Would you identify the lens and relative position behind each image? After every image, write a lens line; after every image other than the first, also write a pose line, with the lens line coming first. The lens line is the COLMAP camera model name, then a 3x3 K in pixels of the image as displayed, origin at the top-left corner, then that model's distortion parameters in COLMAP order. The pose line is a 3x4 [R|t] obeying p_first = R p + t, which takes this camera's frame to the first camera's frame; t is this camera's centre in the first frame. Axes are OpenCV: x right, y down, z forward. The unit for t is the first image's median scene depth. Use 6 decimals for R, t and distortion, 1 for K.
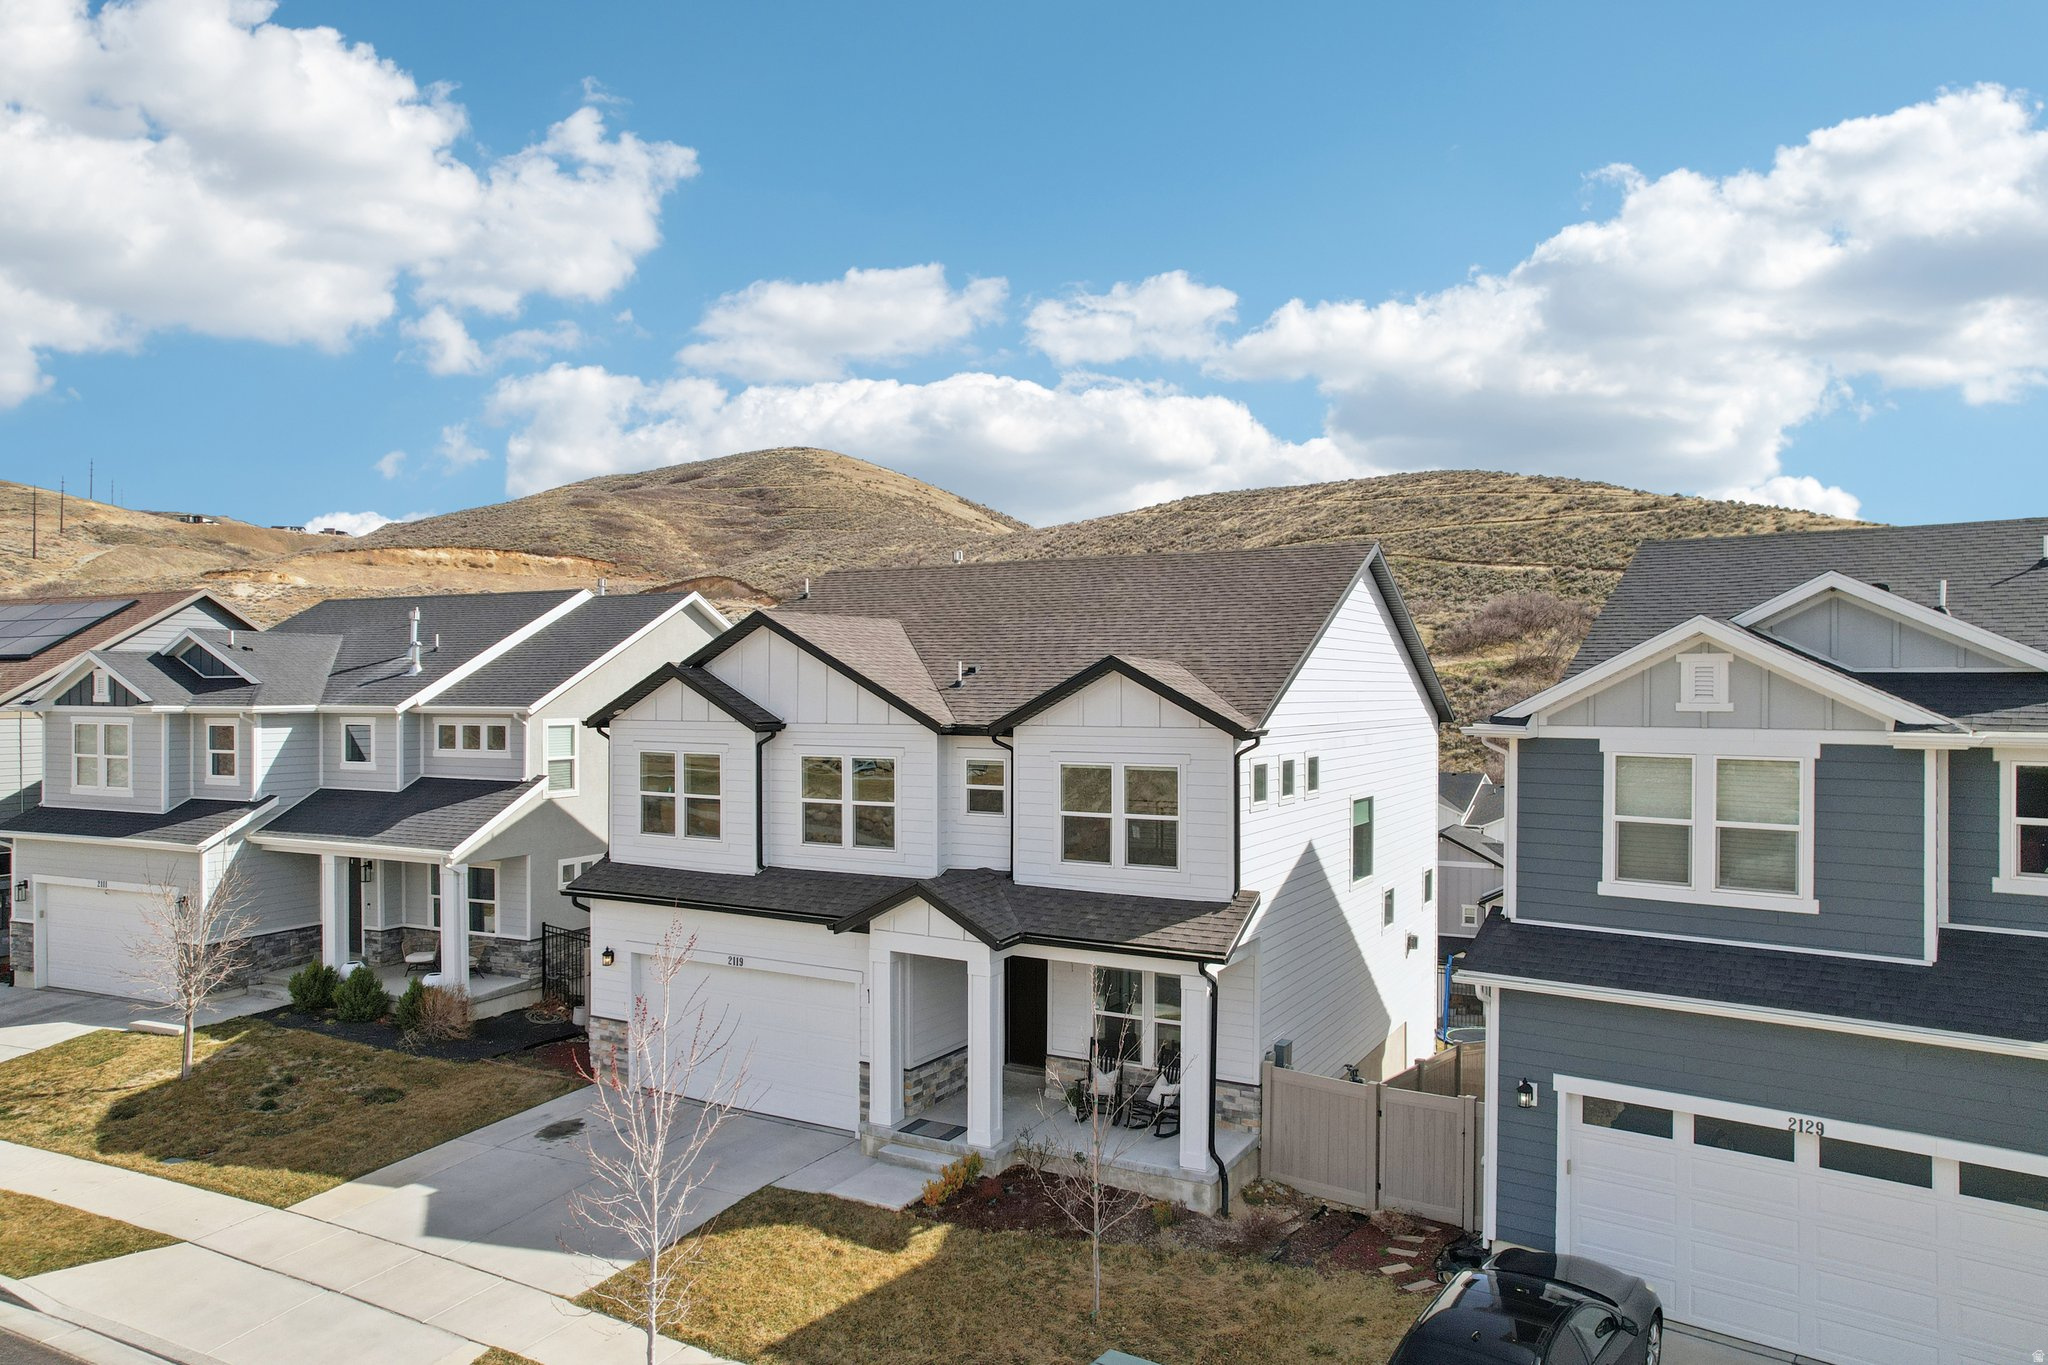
lens RADIAL K [[1336.5, 0, 1022.3], [0, 1336.5, 687.6], [0, 0, 1]] dist [-0.082740, 0.083252]
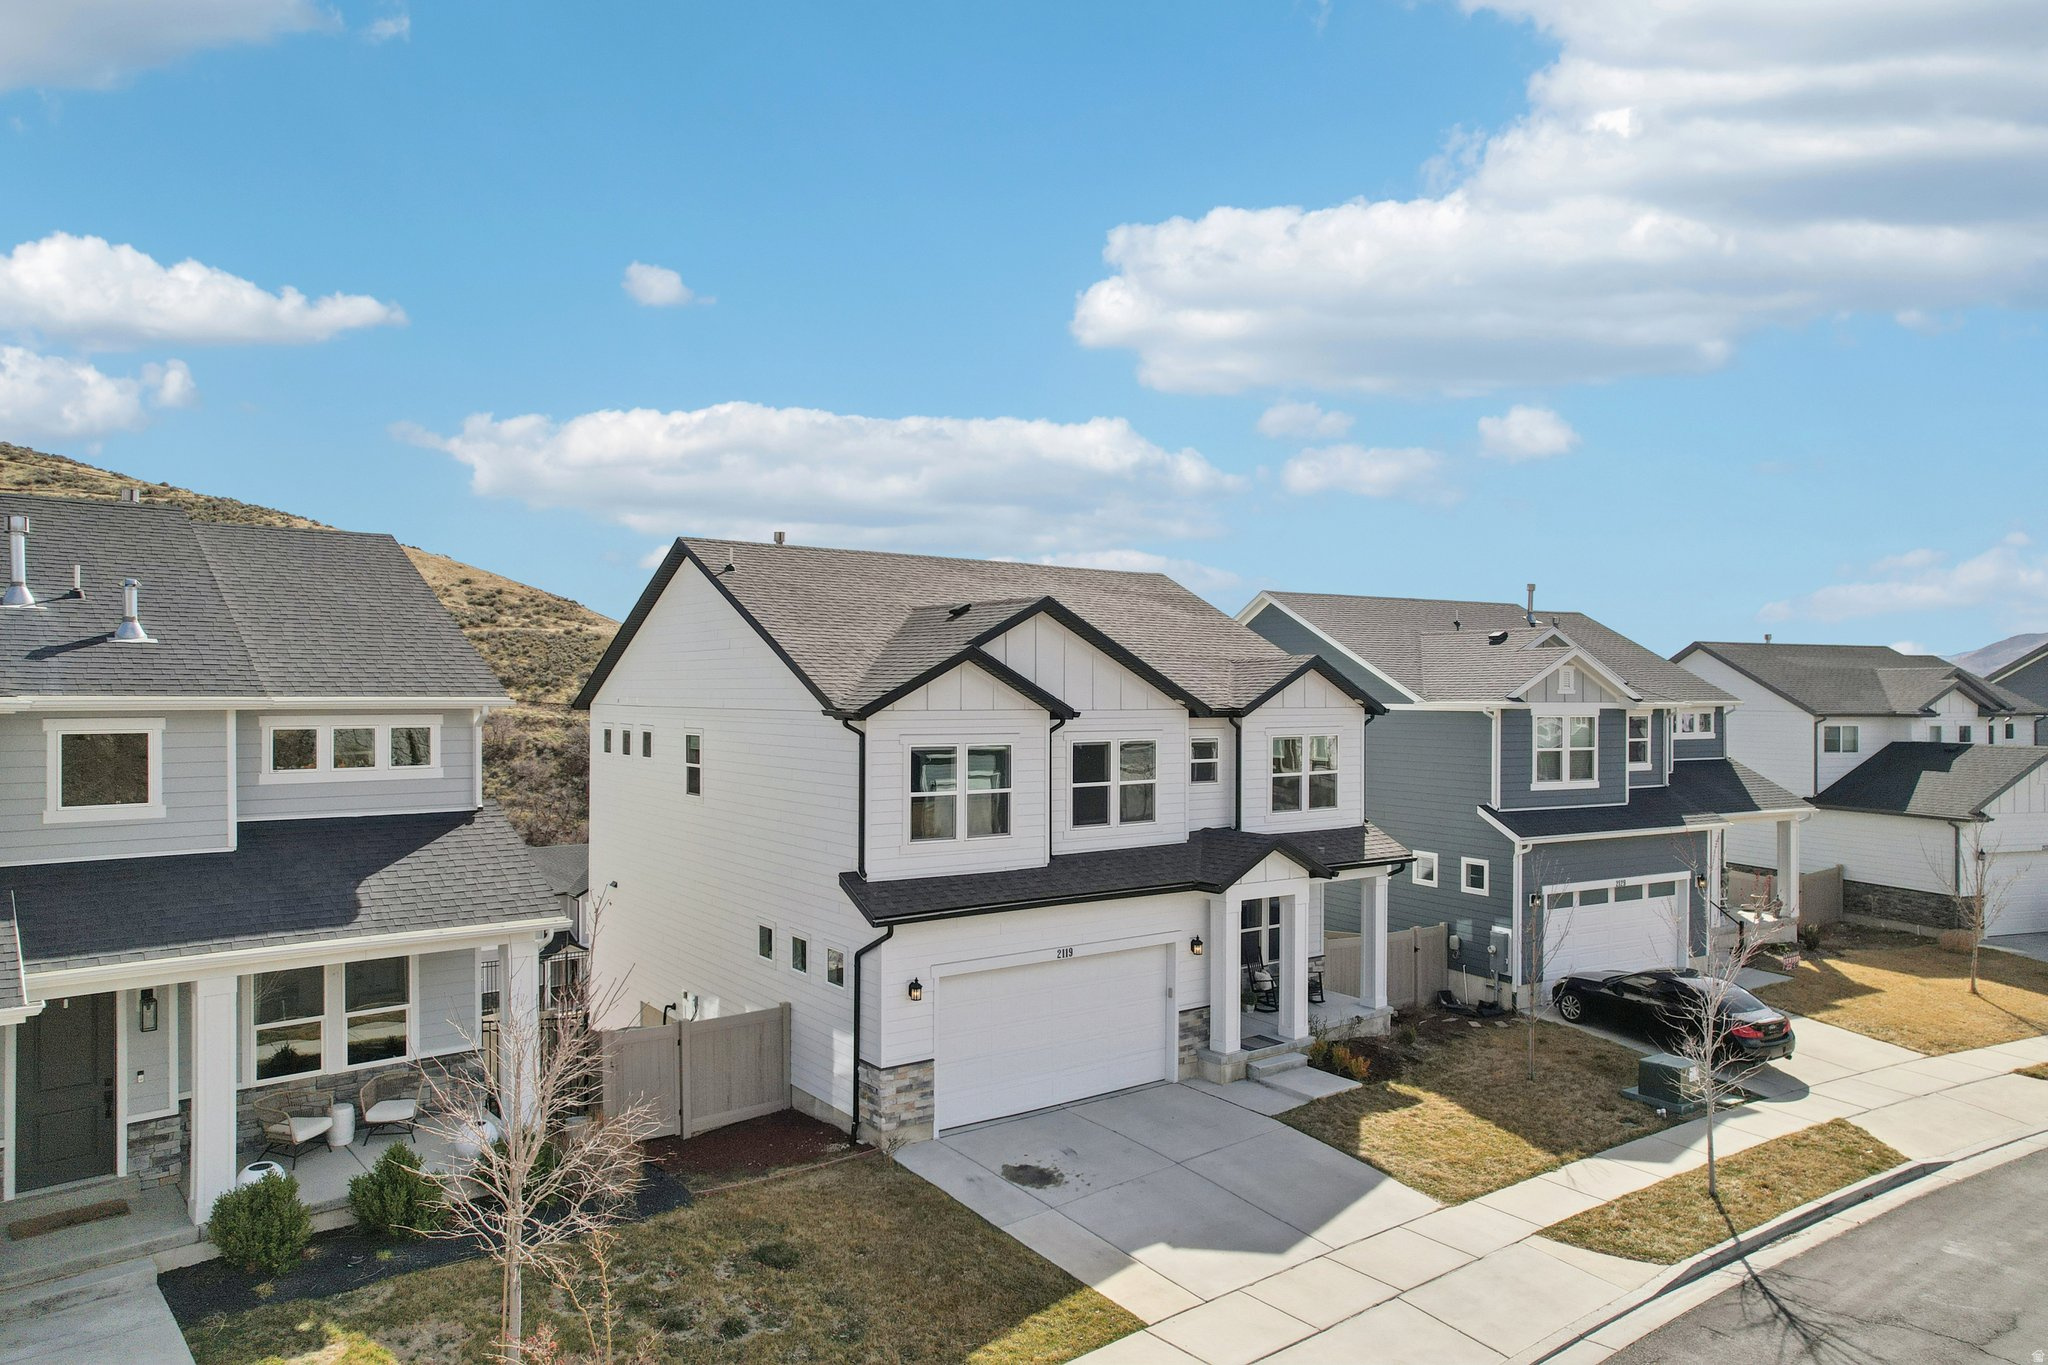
lens RADIAL K [[1301.8, 0, 1031.4], [0, 1301.8, 699.9], [0, 0, 1]] dist [-0.065502, 0.074626]
pose [[0.414859, -0.009473, 0.909836, -1.102899], [-0.011397, 0.999813, 0.015607, 0.003718], [-0.909814, -0.016844, 0.414674, 0.629109]]
